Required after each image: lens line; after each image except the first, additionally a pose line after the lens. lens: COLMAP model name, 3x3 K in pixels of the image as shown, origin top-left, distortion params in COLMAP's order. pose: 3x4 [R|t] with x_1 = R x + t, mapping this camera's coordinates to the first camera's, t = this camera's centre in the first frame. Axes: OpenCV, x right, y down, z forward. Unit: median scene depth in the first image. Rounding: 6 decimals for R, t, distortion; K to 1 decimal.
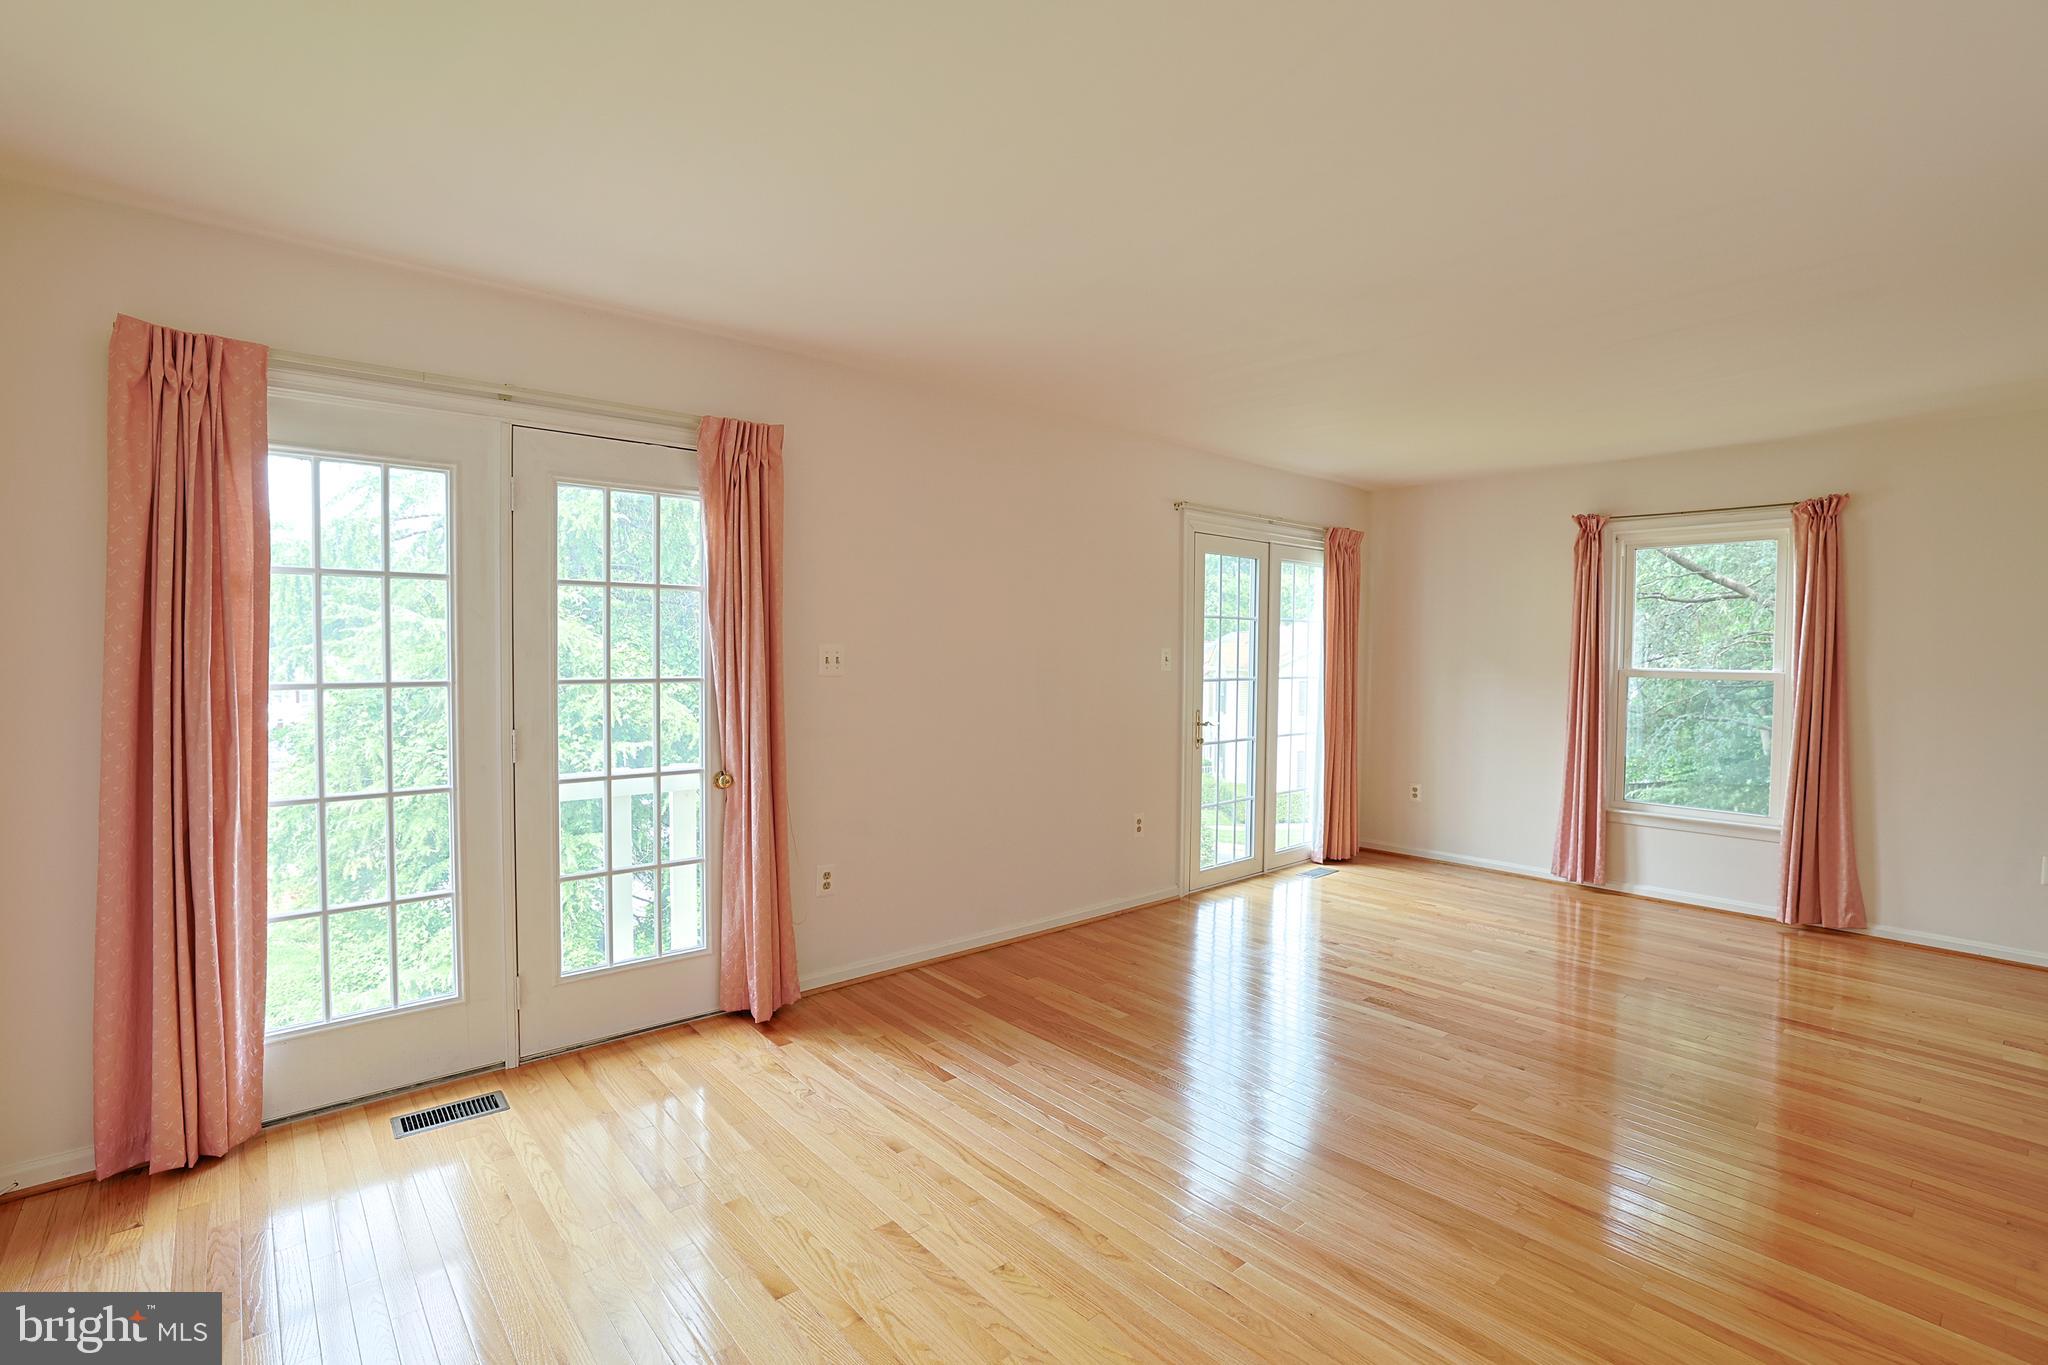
lens RADIAL K [[926.0, 0, 1004.2], [0, 926.0, 680.6], [0, 0, 1]] dist [-0.050530, 0.018811]
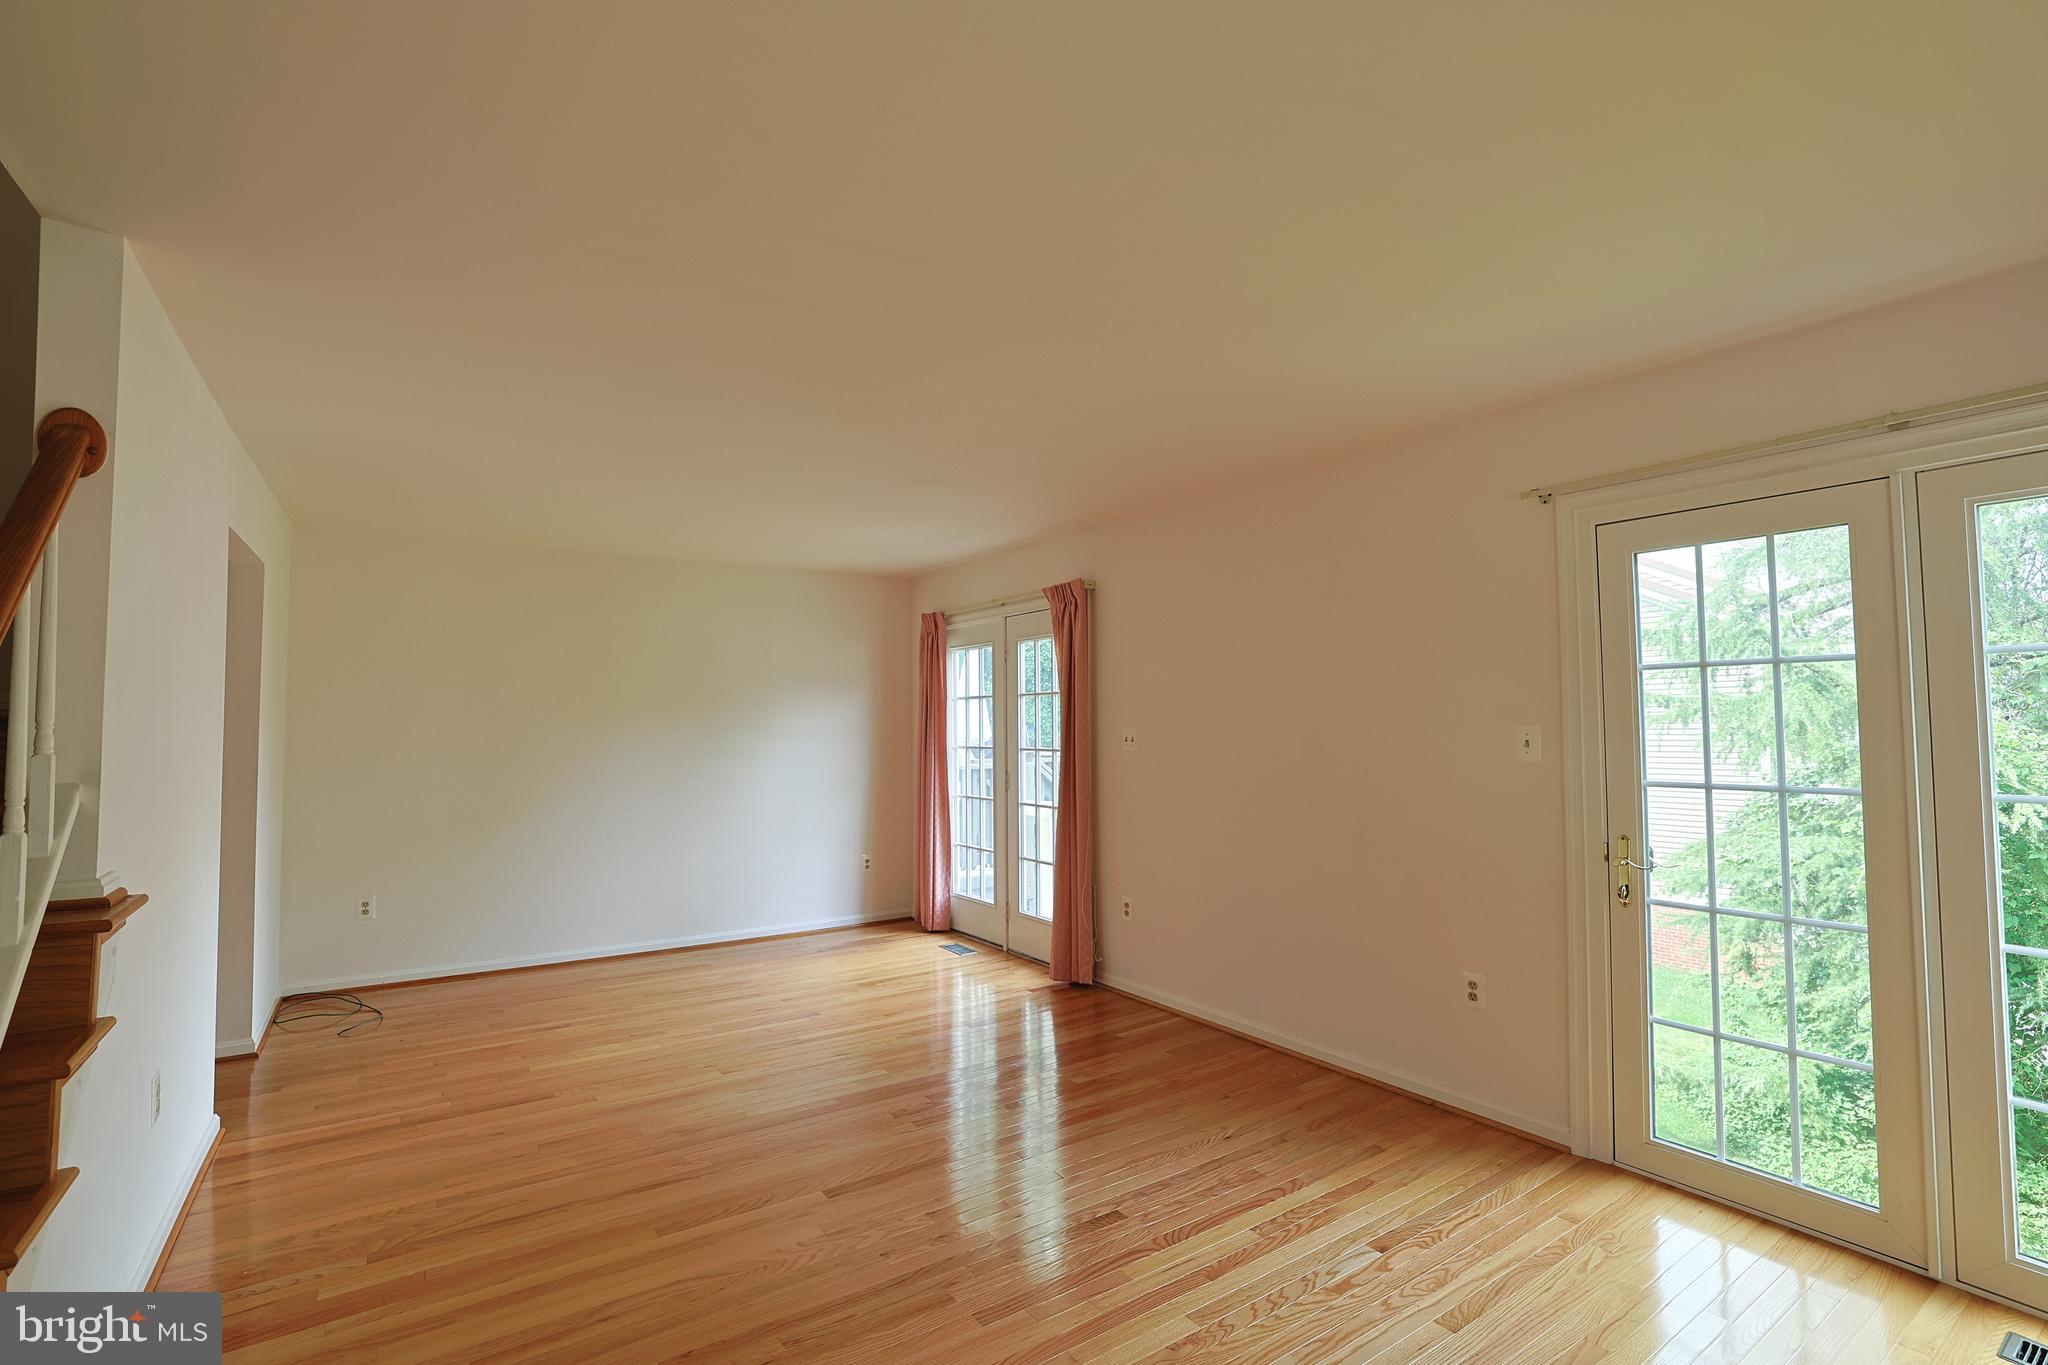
lens RADIAL K [[926.0, 0, 1004.2], [0, 926.0, 680.6], [0, 0, 1]] dist [-0.050530, 0.018811]
pose [[-0.117315, -0.056537, -0.991484, 1.114163], [-0.031148, 0.998096, -0.053228, -0.029079], [0.992606, 0.024639, -0.118853, 0.959406]]
